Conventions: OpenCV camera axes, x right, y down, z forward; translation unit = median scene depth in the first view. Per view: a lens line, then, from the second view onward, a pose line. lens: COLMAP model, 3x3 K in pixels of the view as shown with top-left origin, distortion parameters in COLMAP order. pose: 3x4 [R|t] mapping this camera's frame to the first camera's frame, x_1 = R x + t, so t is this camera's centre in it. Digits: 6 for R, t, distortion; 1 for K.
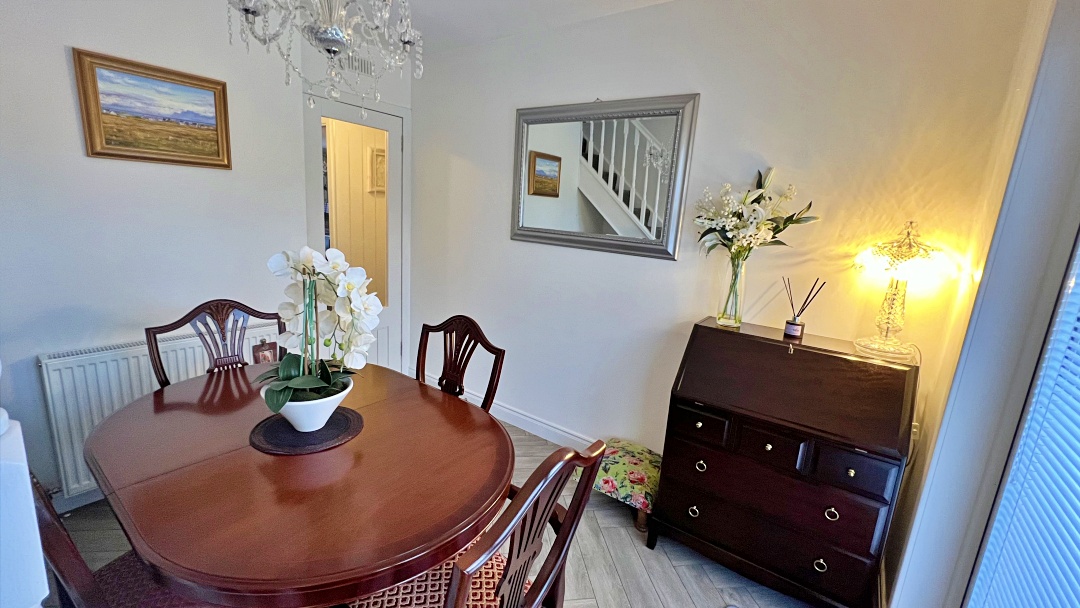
lens RADIAL K [[435.2, 0, 539.2], [0, 435.2, 299.9], [0, 0, 1]] dist [-0.003155, -0.000511]
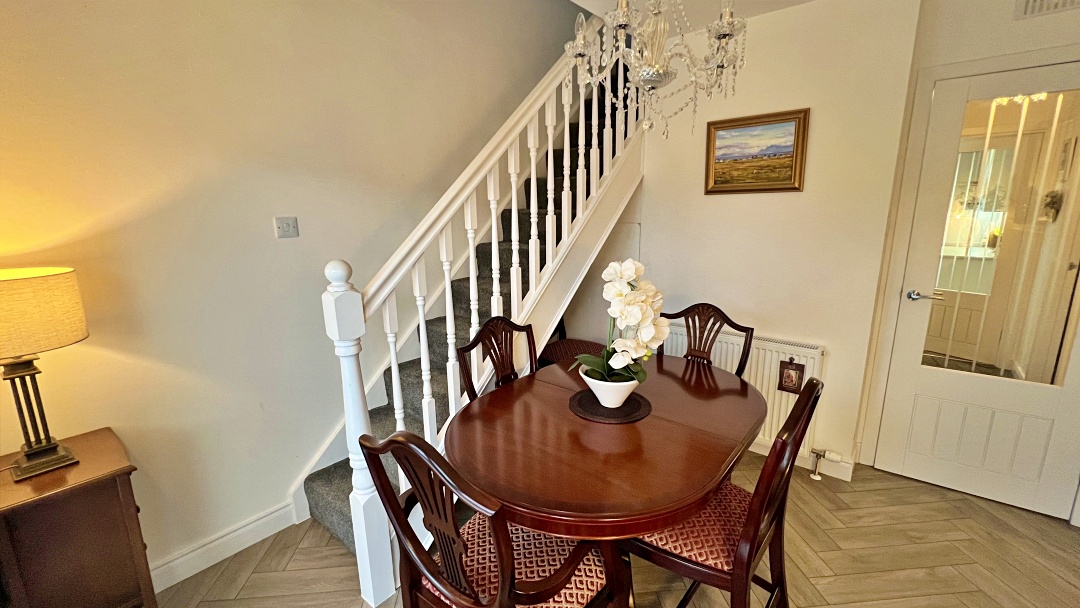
lens RADIAL K [[435.2, 0, 539.9], [0, 435.2, 302.7], [0, 0, 1]] dist [-0.003155, -0.000511]
pose [[-0.036711, 0.140966, -0.989334, 0.436055], [-0.192623, 0.970438, 0.145422, -0.080820], [0.980586, 0.195907, -0.008473, 0.507207]]
